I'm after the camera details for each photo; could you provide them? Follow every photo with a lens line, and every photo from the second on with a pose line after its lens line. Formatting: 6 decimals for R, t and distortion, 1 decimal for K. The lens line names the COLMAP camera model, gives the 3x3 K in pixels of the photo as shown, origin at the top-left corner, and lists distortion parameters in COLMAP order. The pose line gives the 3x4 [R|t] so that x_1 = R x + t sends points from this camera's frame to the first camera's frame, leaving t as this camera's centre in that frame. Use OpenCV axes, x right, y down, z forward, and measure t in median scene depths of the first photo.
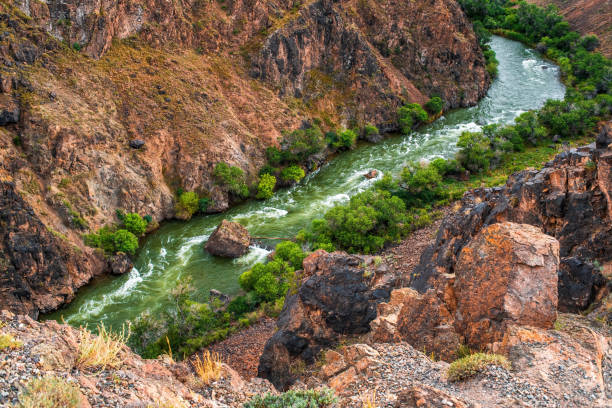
lens RADIAL K [[621.8, 0, 306.0], [0, 621.8, 204.0], [0, 0, 1]] dist [-0.064839, 0.045862]
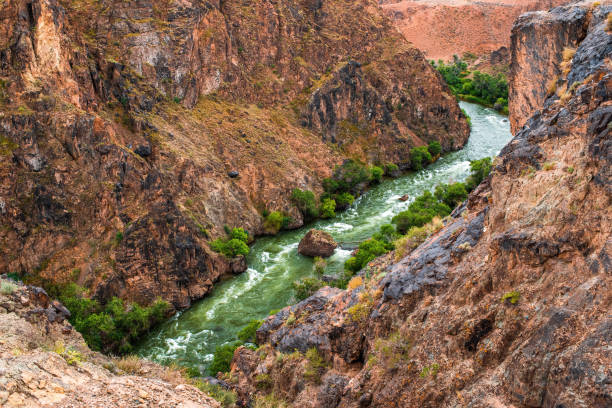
lens RADIAL K [[621.8, 0, 306.0], [0, 621.8, 204.0], [0, 0, 1]] dist [-0.064839, 0.045862]
pose [[0.990362, -0.049812, 0.129235, -0.262614], [0.067658, 0.988174, -0.137602, 0.127658], [-0.120852, 0.145020, 0.982020, -0.204100]]
